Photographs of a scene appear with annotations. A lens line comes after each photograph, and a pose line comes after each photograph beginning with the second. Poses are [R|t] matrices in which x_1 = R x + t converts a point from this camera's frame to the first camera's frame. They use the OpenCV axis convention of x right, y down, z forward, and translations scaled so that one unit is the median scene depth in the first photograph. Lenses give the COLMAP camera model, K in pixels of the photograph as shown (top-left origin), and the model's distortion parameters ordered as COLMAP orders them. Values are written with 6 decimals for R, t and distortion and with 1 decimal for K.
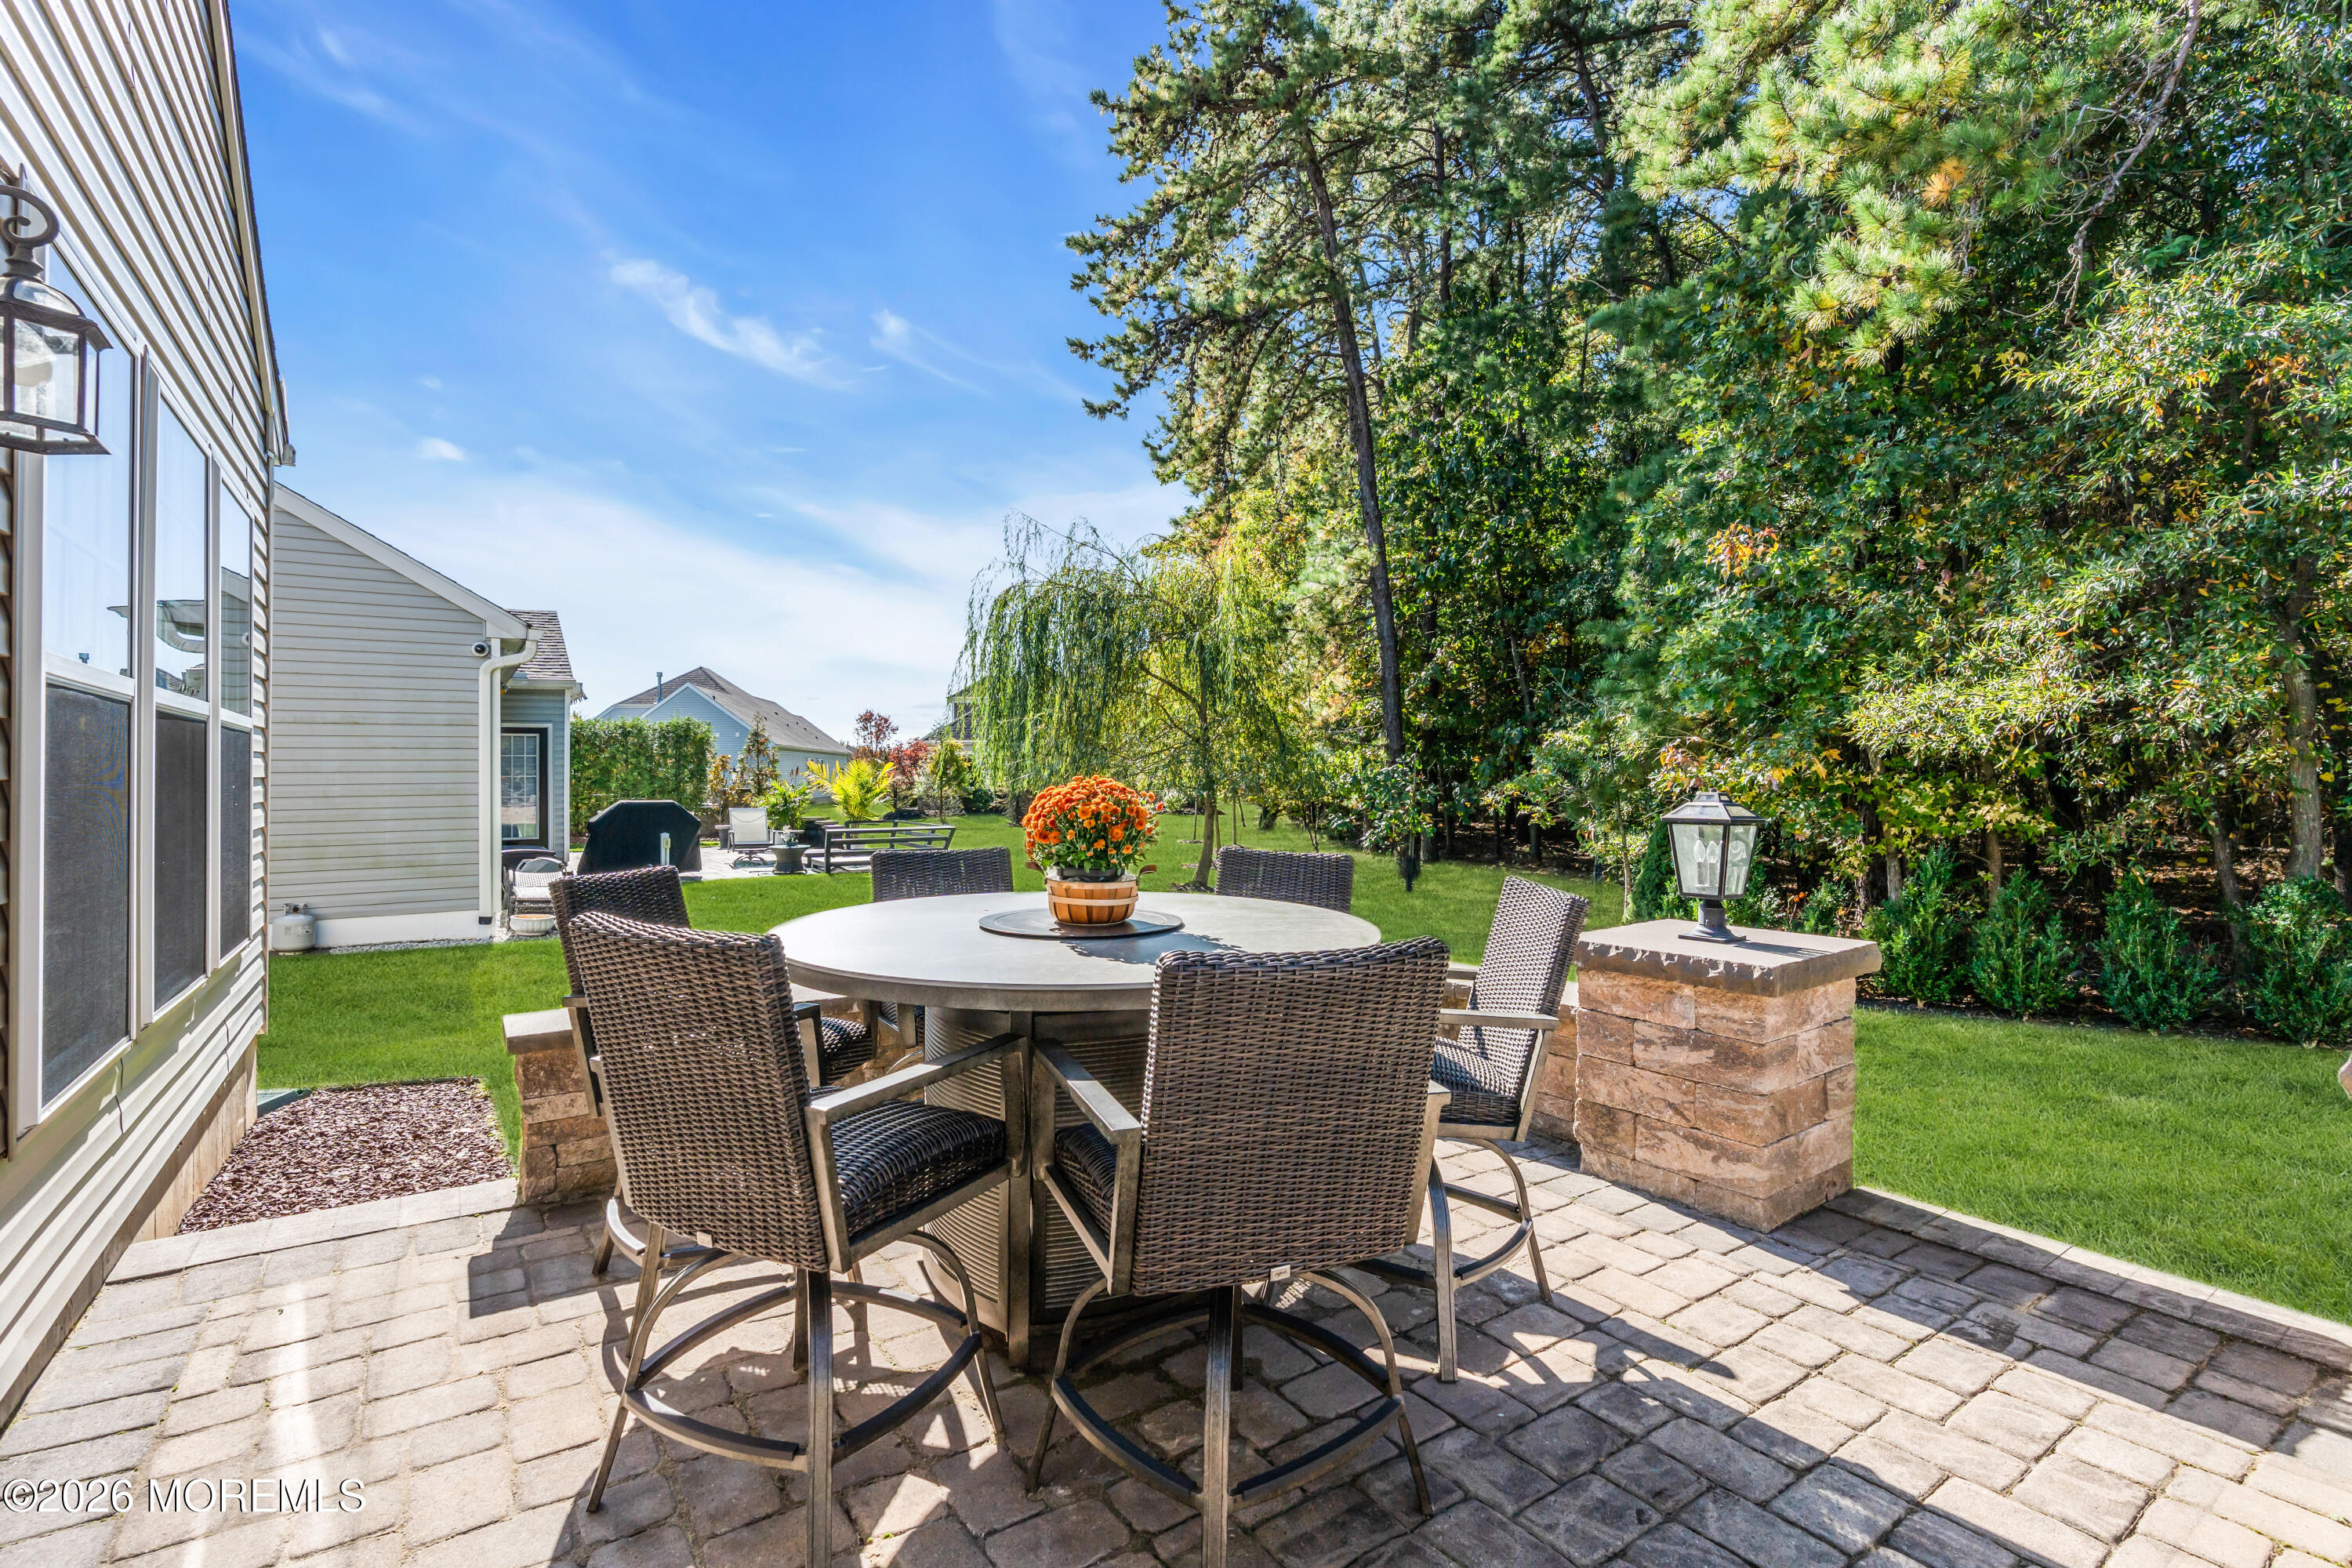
lens RADIAL K [[1089.9, 0, 1176.0], [0, 1089.9, 784.0], [0, 0, 1]] dist [-0.021035, 0.000132]
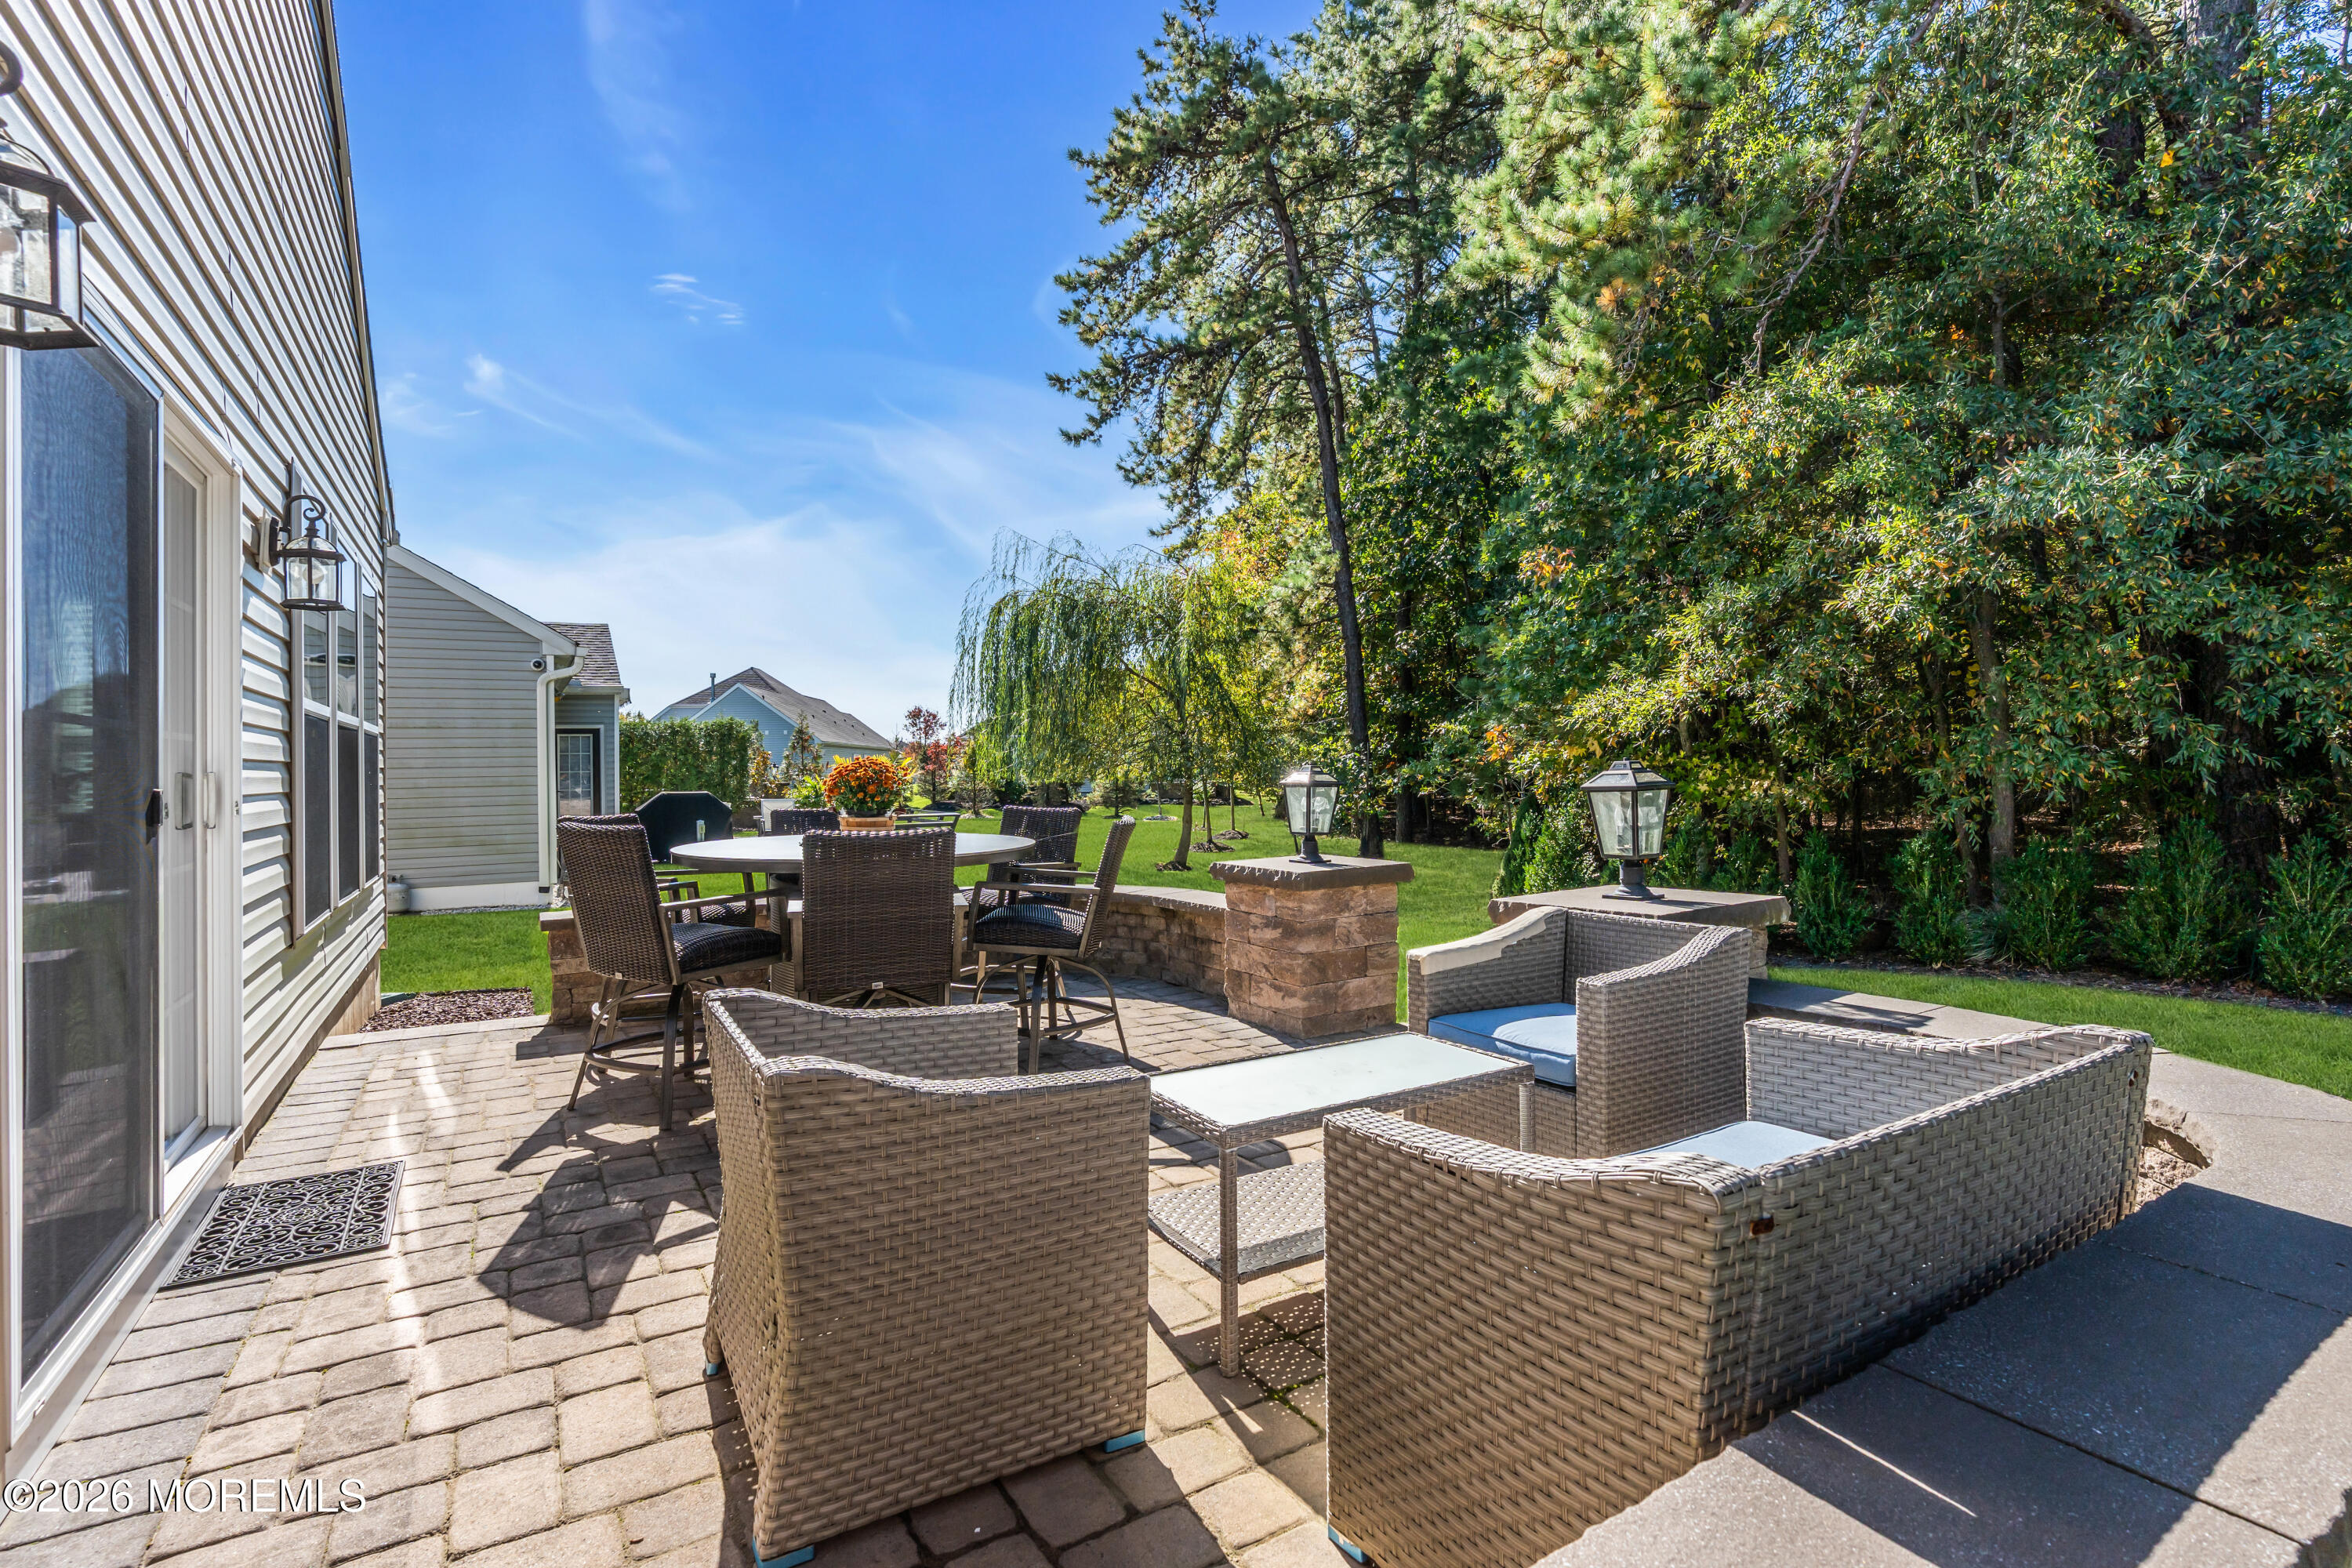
lens RADIAL K [[1102.0, 0, 1176.0], [0, 1102.0, 784.0], [0, 0, 1]] dist [-0.024700, -0.000265]
pose [[0.998620, -0.009096, -0.051730, 0.081357], [0.009419, 0.999938, 0.005989, 0.004865], [0.051672, -0.006468, 0.998643, -0.114265]]
